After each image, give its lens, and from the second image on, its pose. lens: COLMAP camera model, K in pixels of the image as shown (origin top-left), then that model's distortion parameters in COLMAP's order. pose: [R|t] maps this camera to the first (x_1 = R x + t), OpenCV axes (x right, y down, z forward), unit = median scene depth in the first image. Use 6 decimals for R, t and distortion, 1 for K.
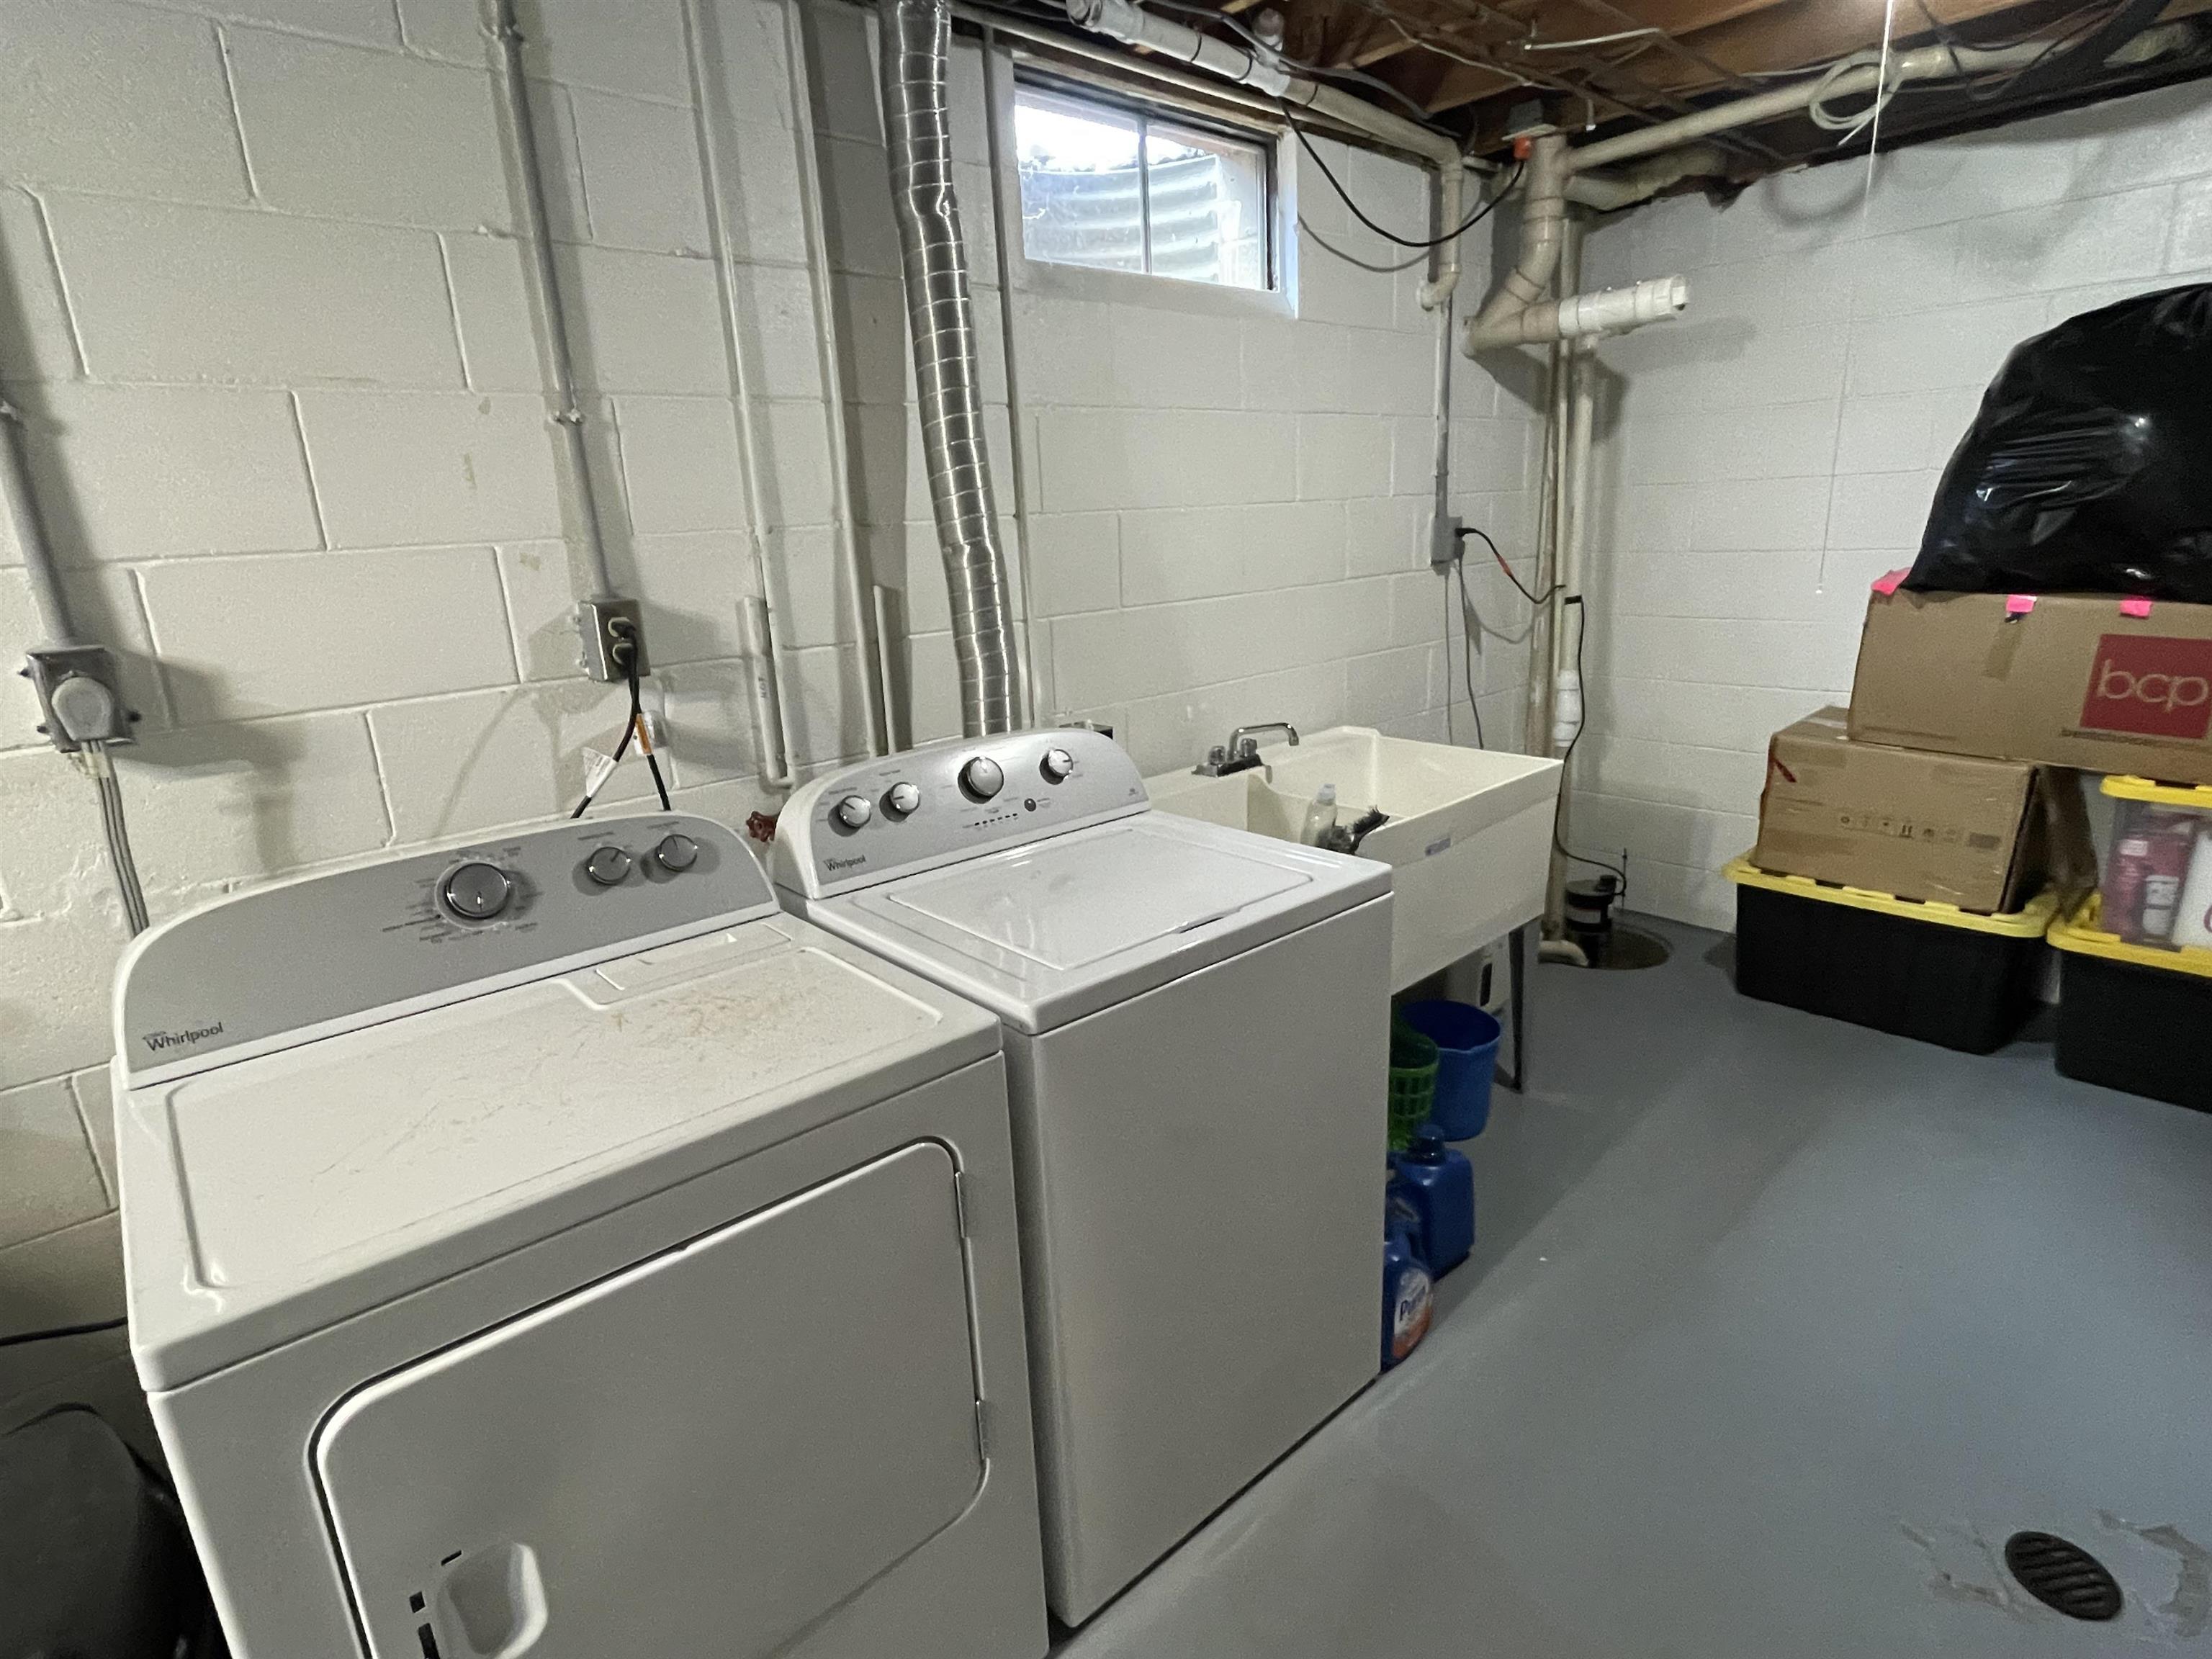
lens RADIAL K [[1148.7, 0, 1106.0], [0, 1148.7, 829.5], [0, 0, 1]] dist [-0.001389, -0.001253]
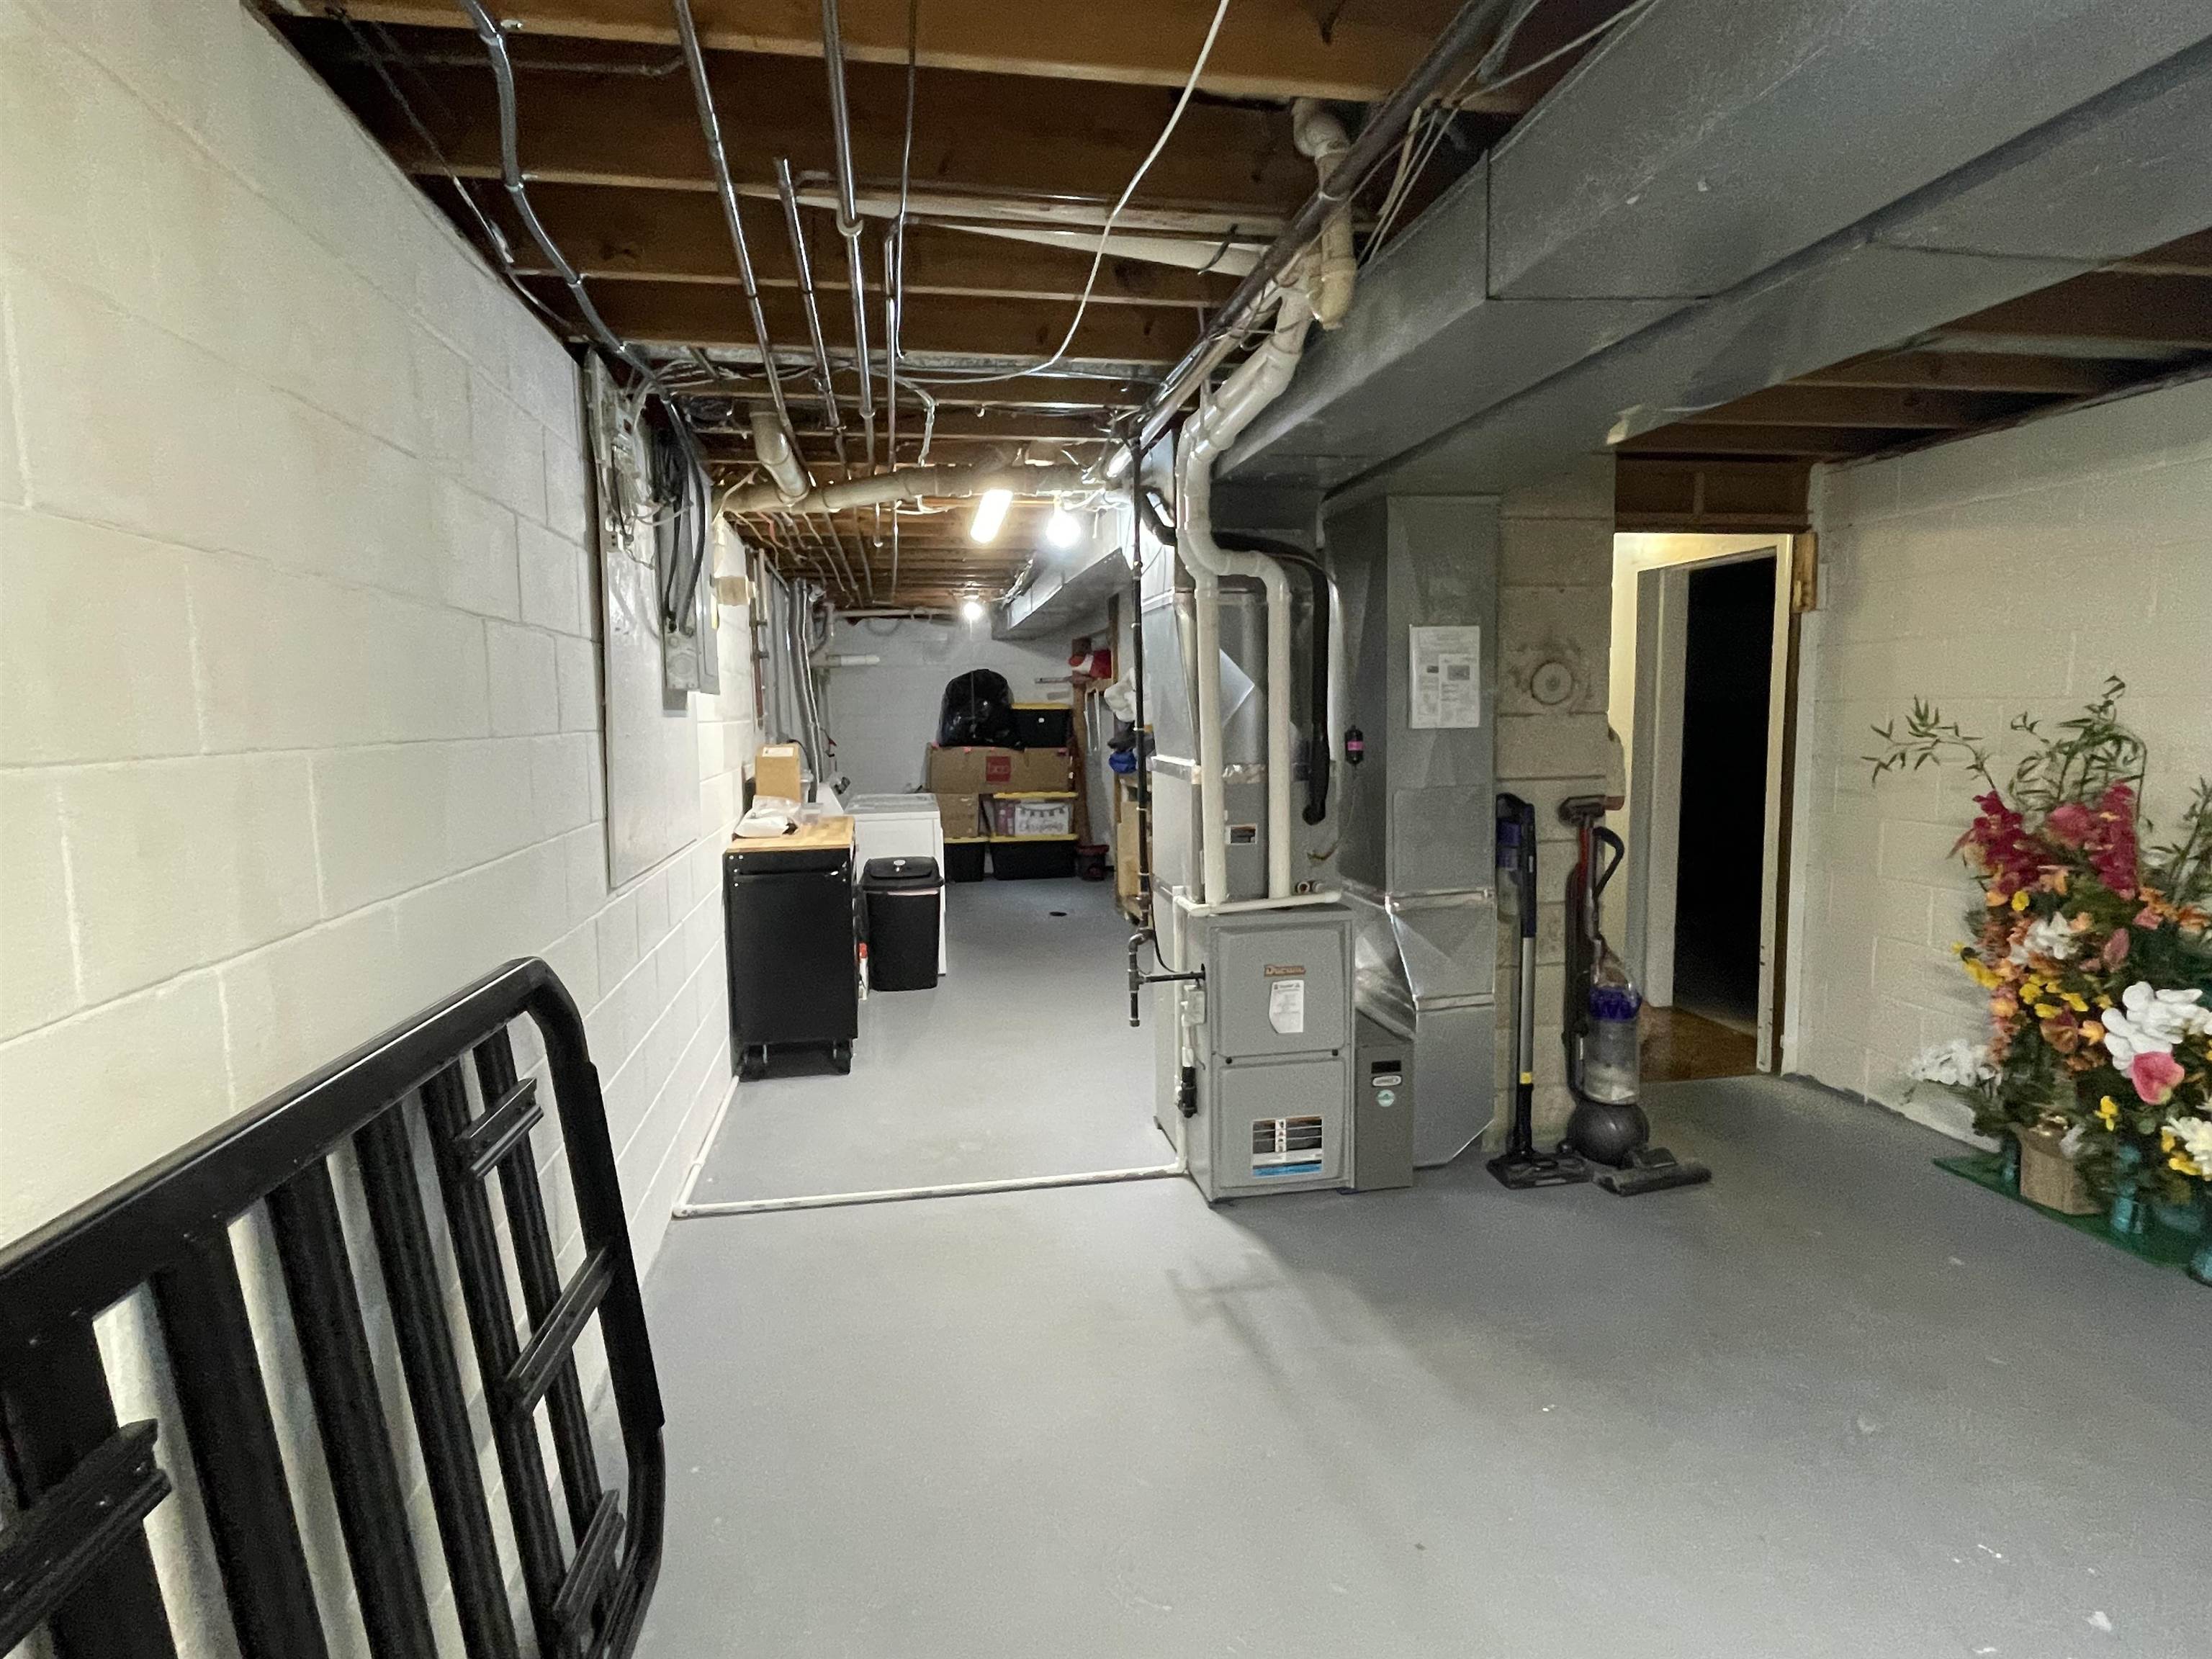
lens RADIAL K [[1148.7, 0, 1106.0], [0, 1148.7, 829.5], [0, 0, 1]] dist [-0.001389, -0.001253]
pose [[0.527373, -0.051716, 0.848059, -2.050333], [0.223202, 0.971520, -0.079555, 0.433140], [-0.819792, 0.231244, 0.523896, -1.193759]]
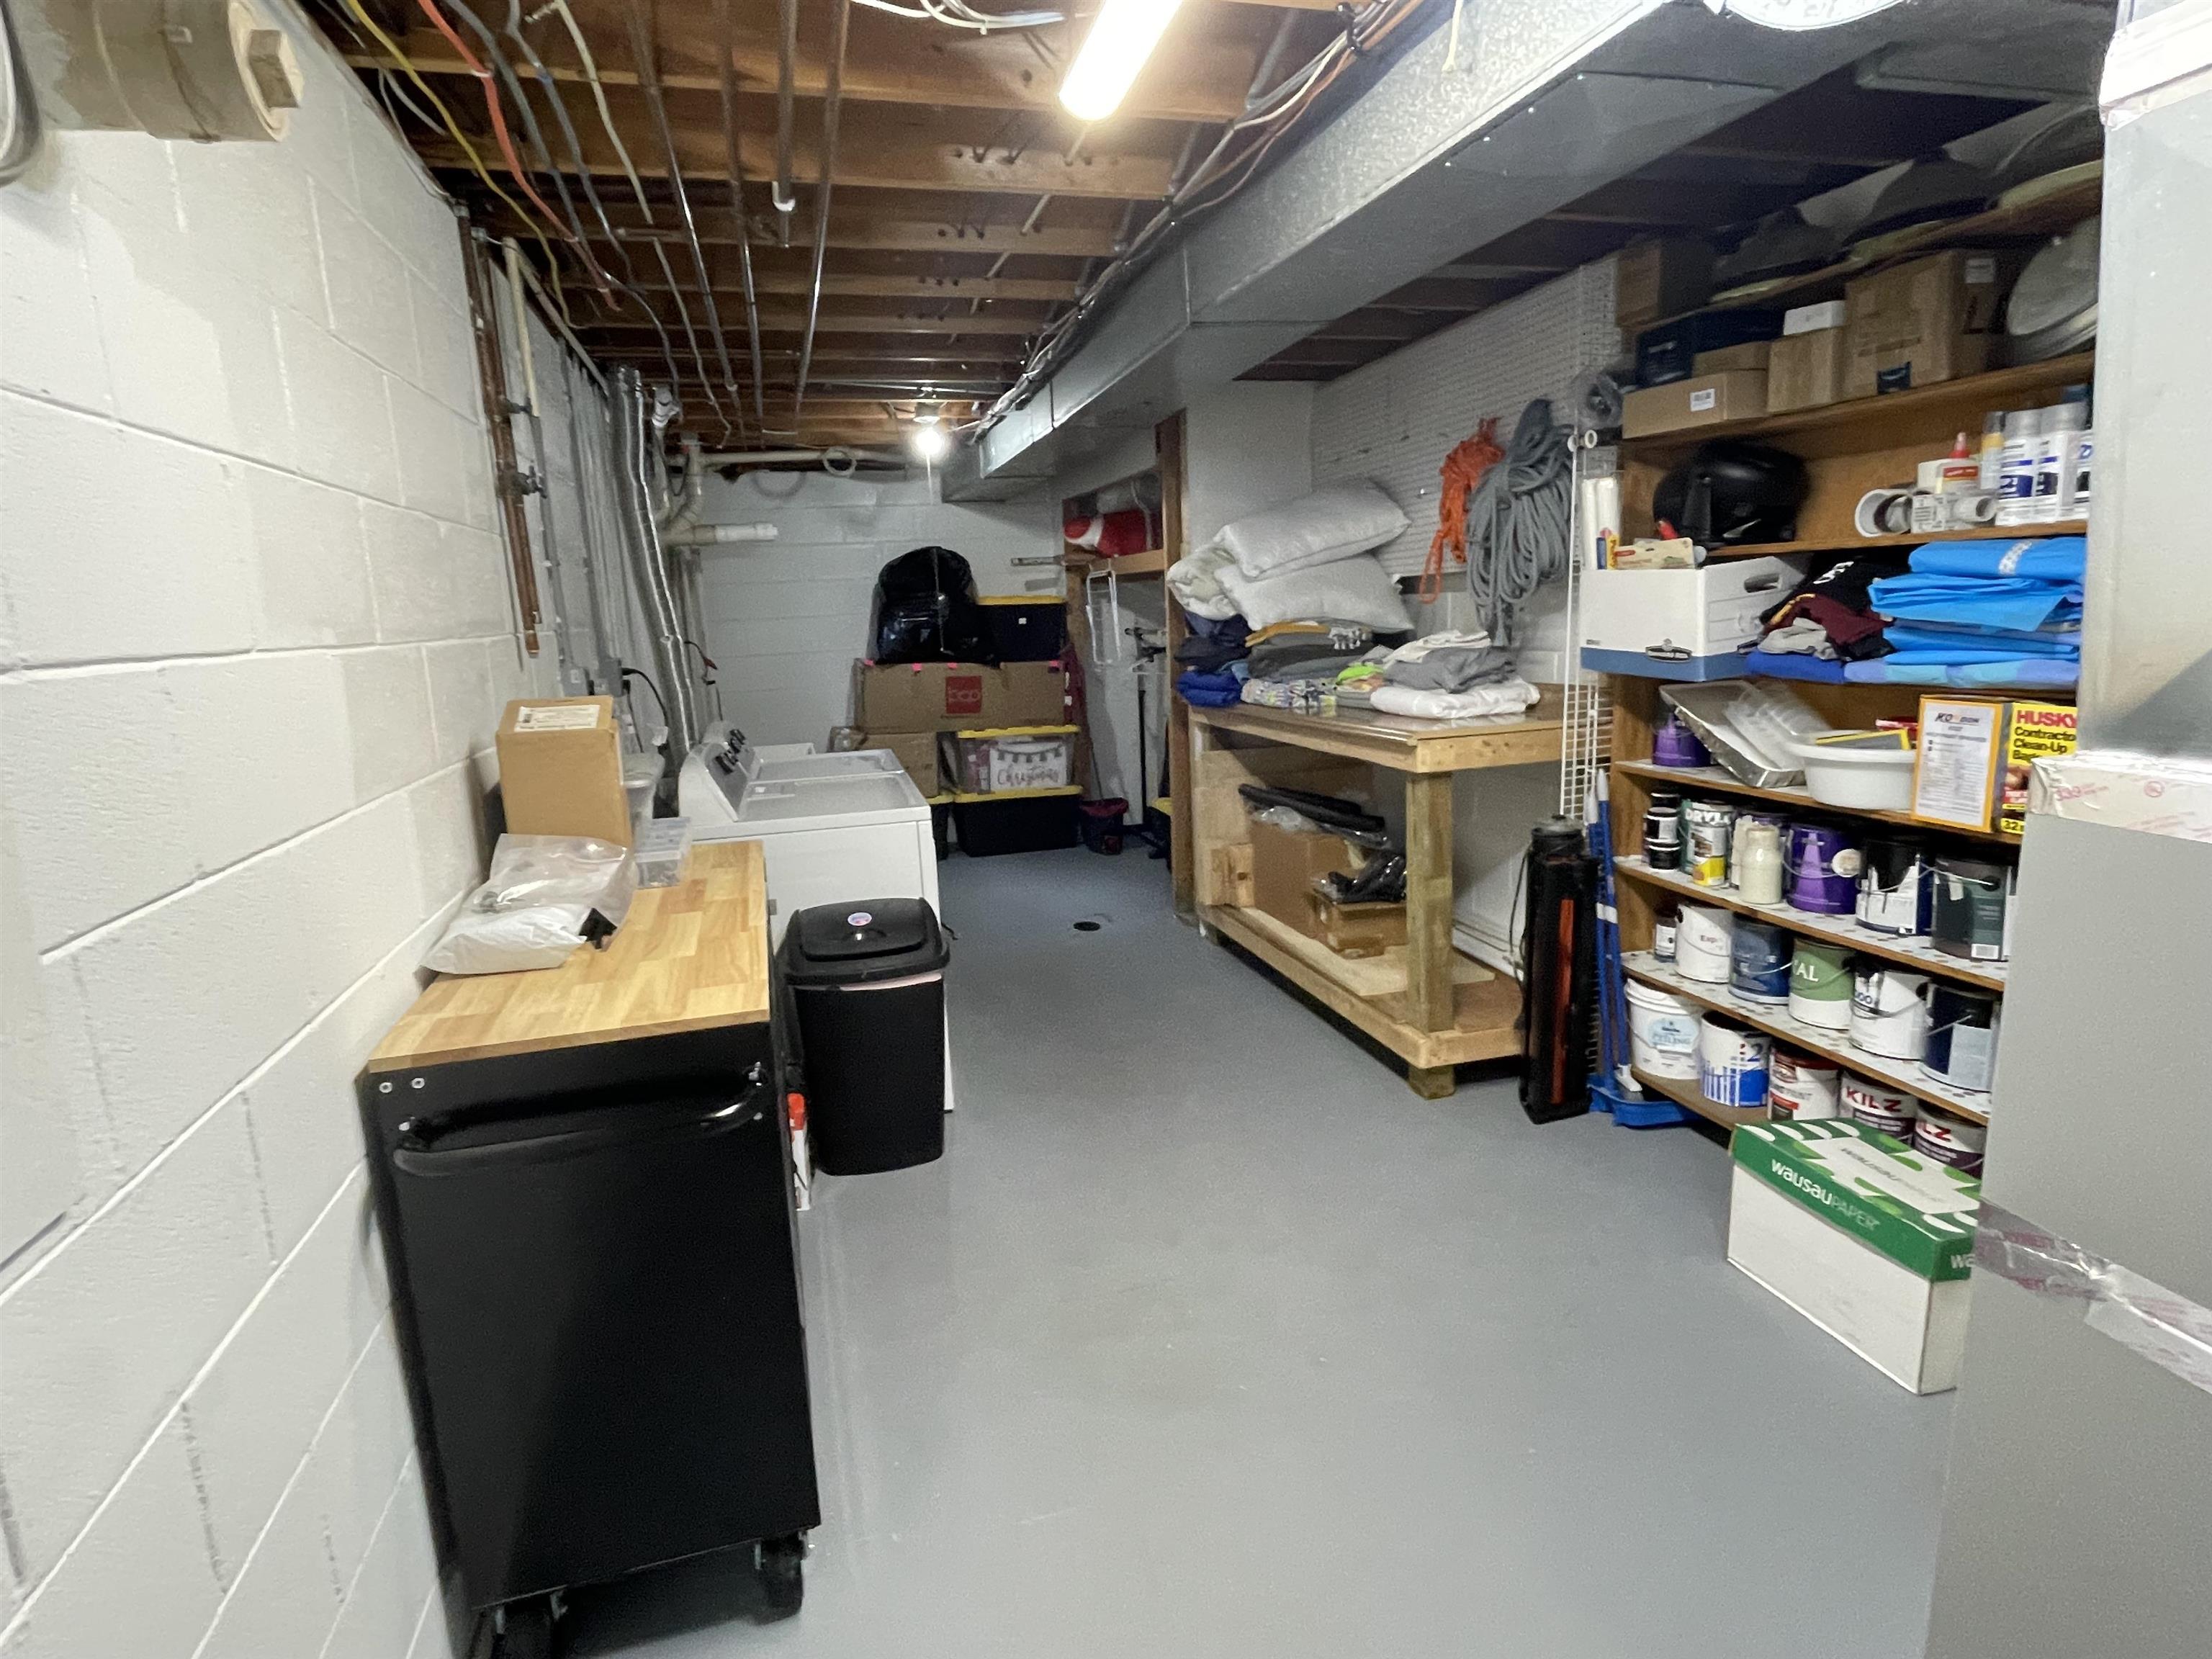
lens RADIAL K [[1148.7, 0, 1106.0], [0, 1148.7, 829.5], [0, 0, 1]] dist [-0.001389, -0.001253]
pose [[0.448038, -0.144529, 0.882255, -1.218353], [0.260853, 0.965038, 0.025621, 0.176871], [-0.855113, 0.218660, 0.470075, -0.411745]]
